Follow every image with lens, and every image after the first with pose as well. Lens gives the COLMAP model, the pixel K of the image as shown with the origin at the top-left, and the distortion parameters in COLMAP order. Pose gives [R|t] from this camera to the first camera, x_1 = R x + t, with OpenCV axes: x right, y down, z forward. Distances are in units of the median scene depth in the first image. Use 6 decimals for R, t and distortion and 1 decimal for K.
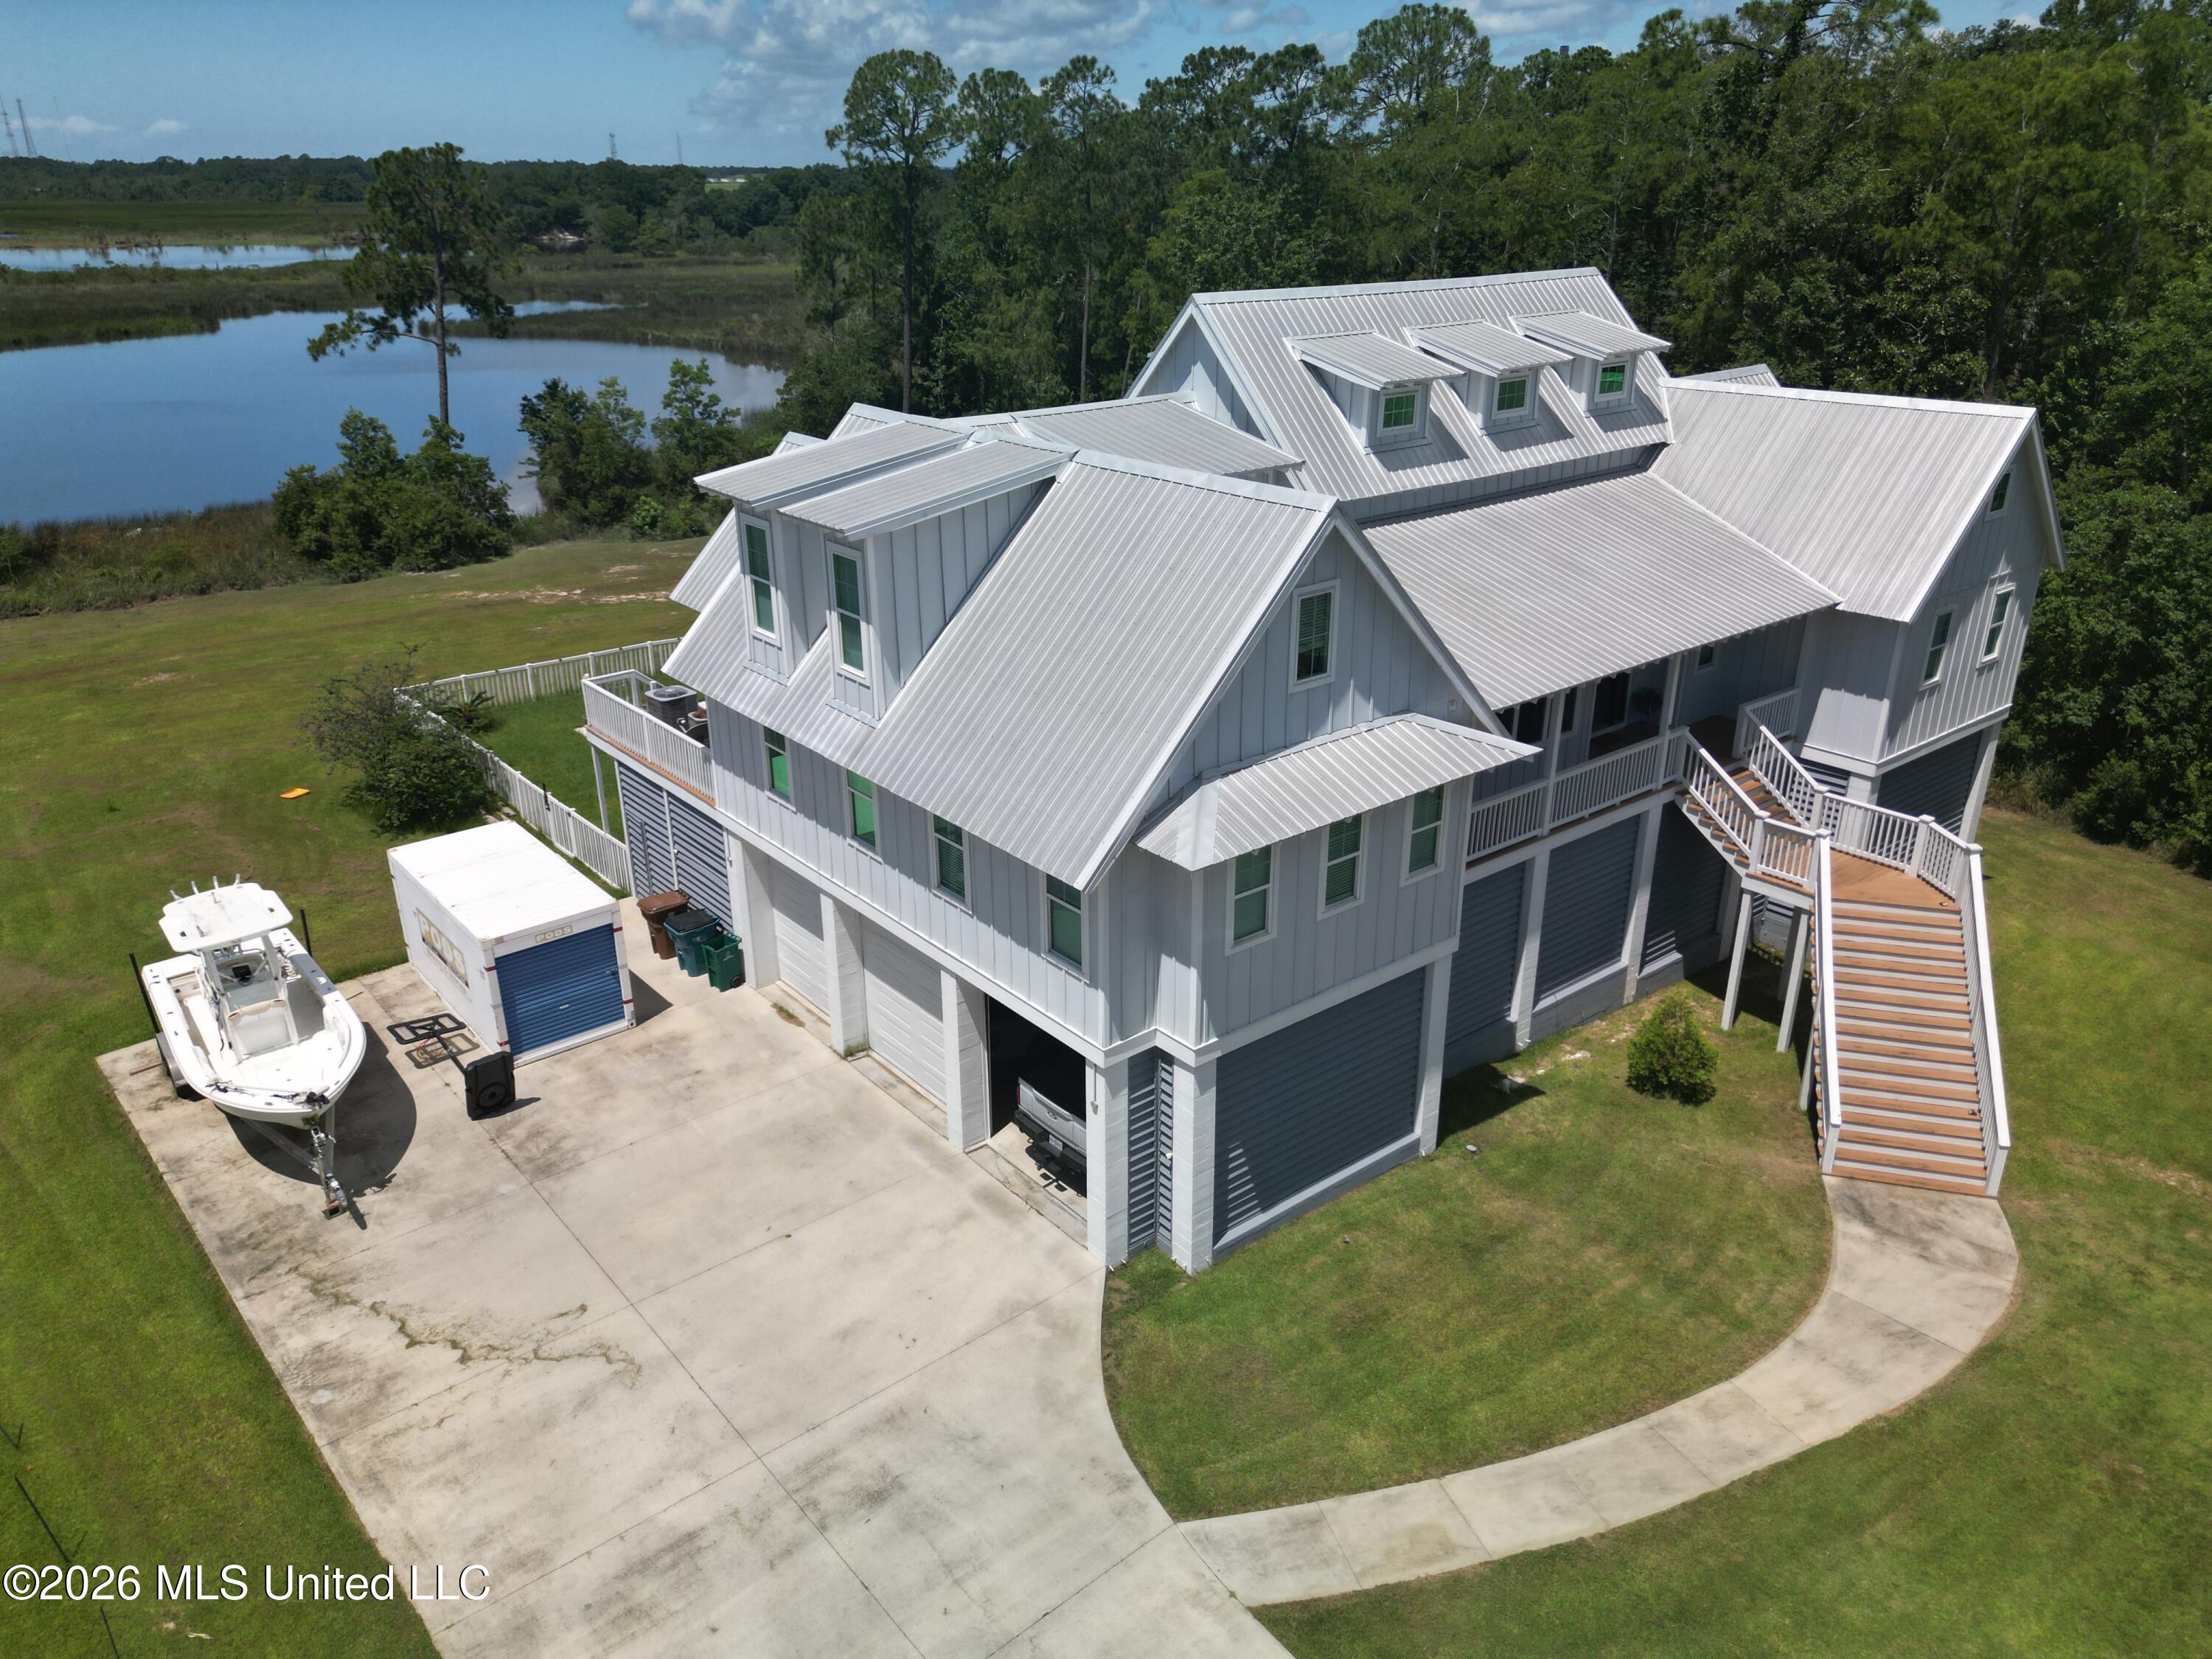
lens RADIAL K [[1554.6, 0, 1106.3], [0, 1554.6, 839.5], [0, 0, 1]] dist [0.070642, -0.069388]
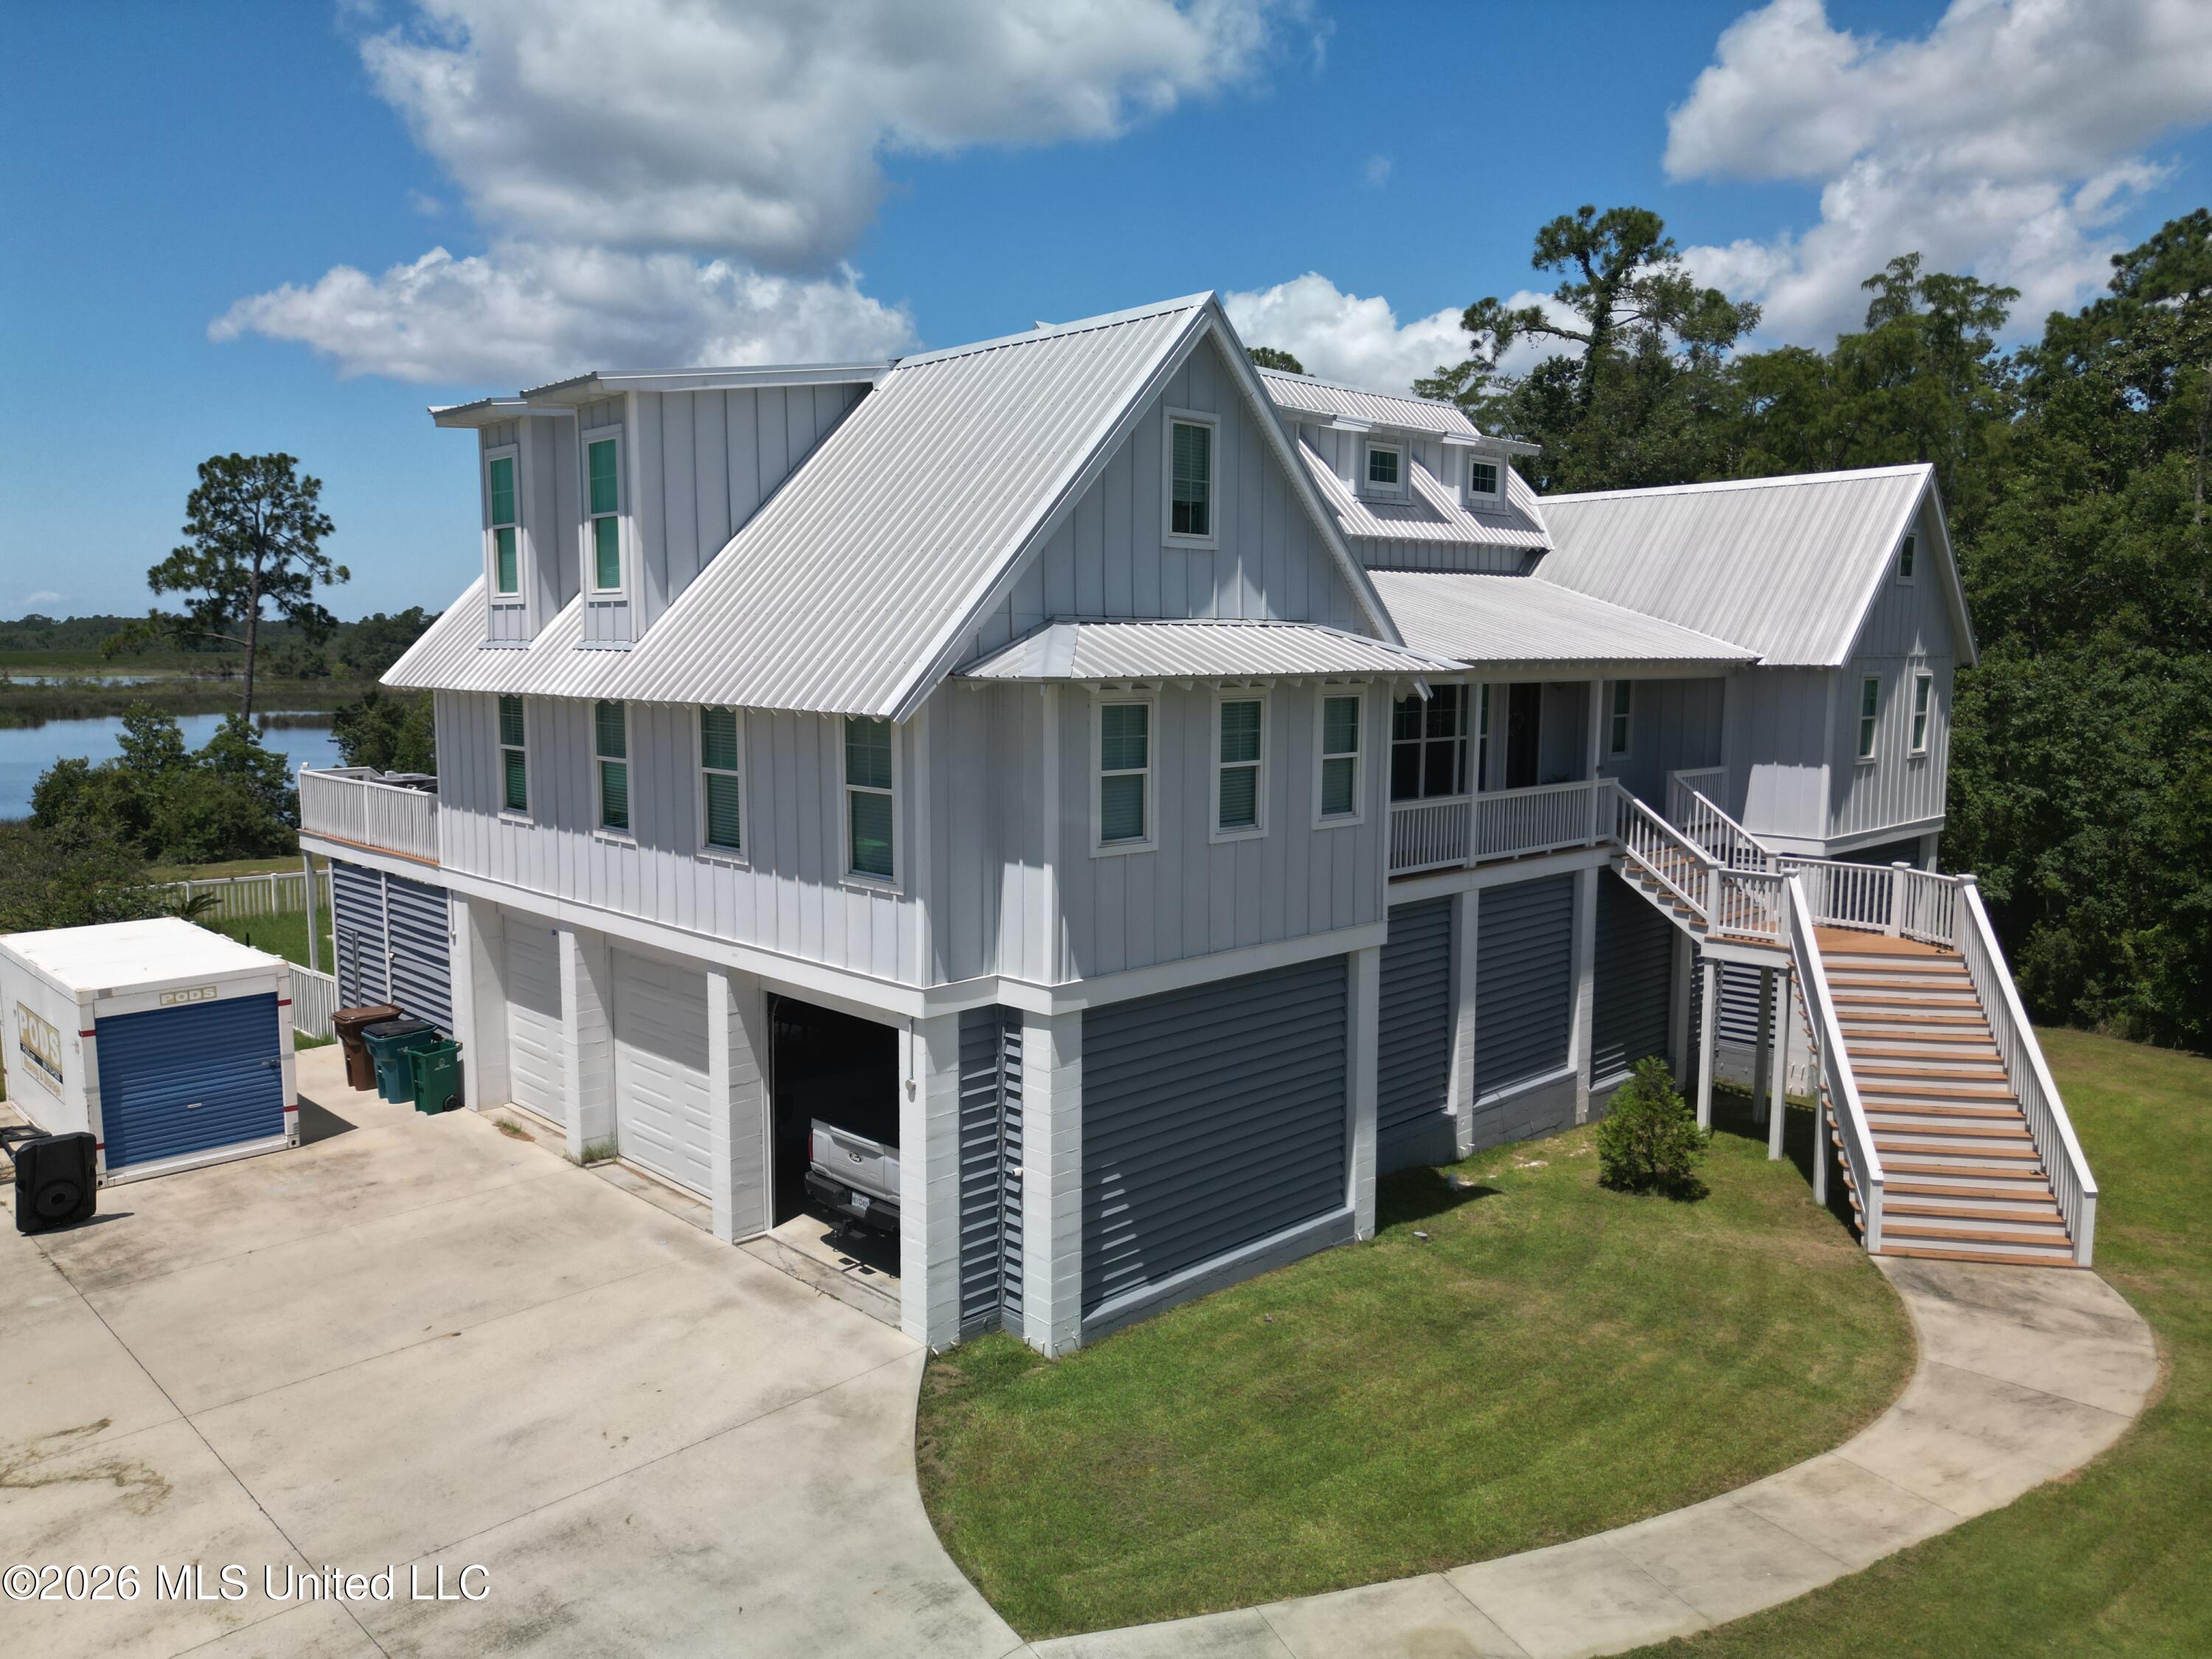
lens RADIAL K [[1556.7, 0, 1106.1], [0, 1556.7, 836.3], [0, 0, 1]] dist [0.066734, -0.064696]
pose [[0.995915, -0.002961, 0.090252, 0.014125], [0.027679, 0.961362, -0.273891, 0.210826], [-0.085954, 0.275271, 0.957517, 0.230575]]
